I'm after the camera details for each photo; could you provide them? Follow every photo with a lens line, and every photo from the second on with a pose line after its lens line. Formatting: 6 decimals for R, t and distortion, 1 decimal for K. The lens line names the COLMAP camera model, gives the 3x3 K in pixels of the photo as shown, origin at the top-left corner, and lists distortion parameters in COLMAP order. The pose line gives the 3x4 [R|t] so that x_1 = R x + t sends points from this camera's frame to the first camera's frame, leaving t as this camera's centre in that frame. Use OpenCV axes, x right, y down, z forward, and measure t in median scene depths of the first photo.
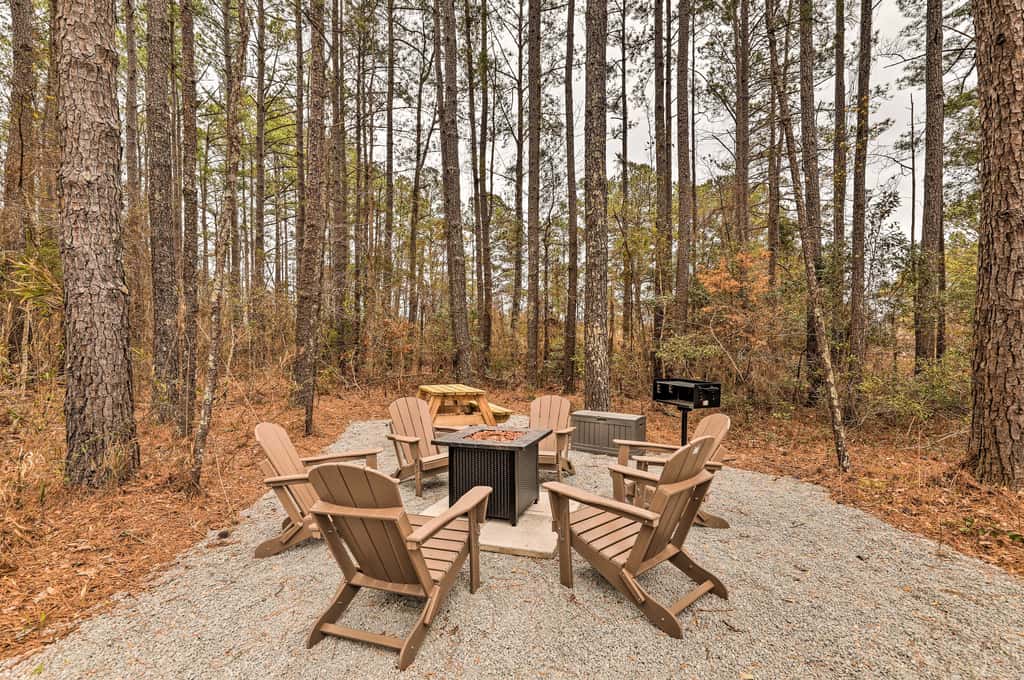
lens RADIAL K [[460.4, 0, 512.0], [0, 460.4, 340.0], [0, 0, 1]] dist [0.000152, 0.000336]
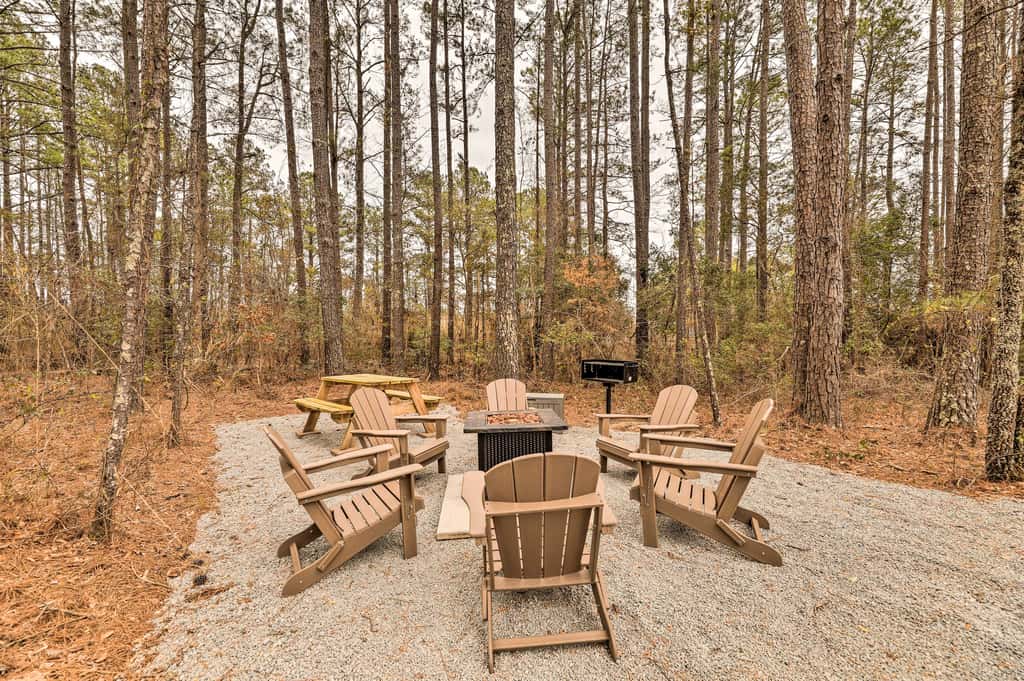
lens RADIAL K [[436.0, 0, 505.4], [0, 436.0, 339.3], [0, 0, 1]] dist [-0.001930, -0.004002]
pose [[0.913625, -0.010307, 0.406426, -0.254656], [0.002150, 0.999787, 0.020522, 0.009304], [-0.406551, -0.017875, 0.913453, 0.087665]]
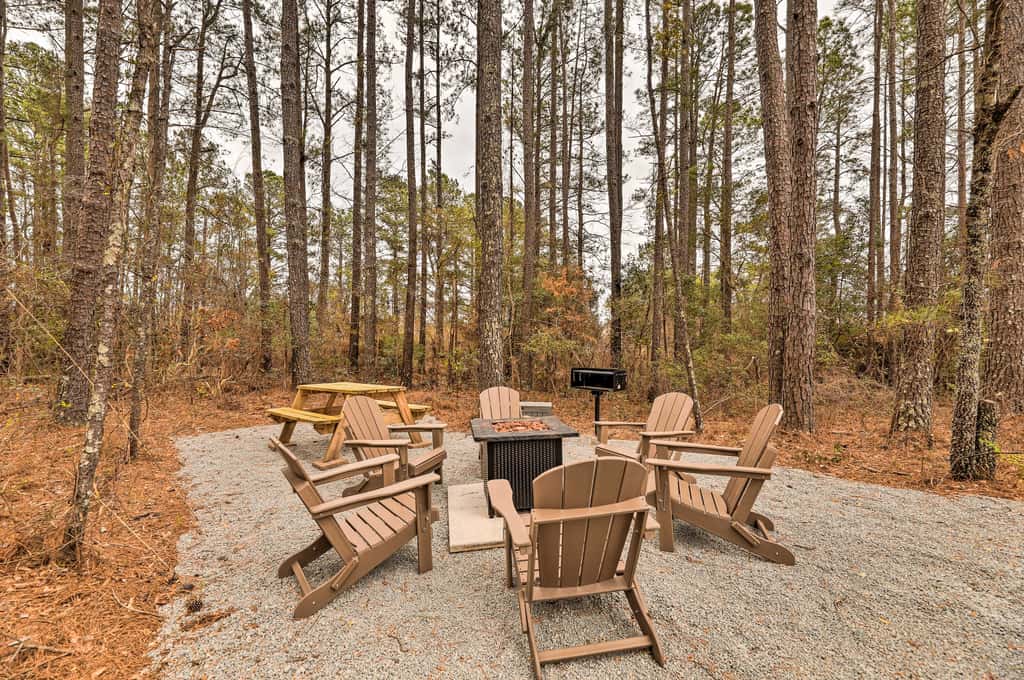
lens RADIAL K [[439.8, 0, 512.0], [0, 439.8, 340.0], [0, 0, 1]] dist [-0.002079, -0.004017]
pose [[0.869644, 0.006875, 0.493631, -0.302524], [-0.007856, 0.999969, -0.000085, 0.013621], [-0.493617, -0.003804, 0.869671, 0.114371]]
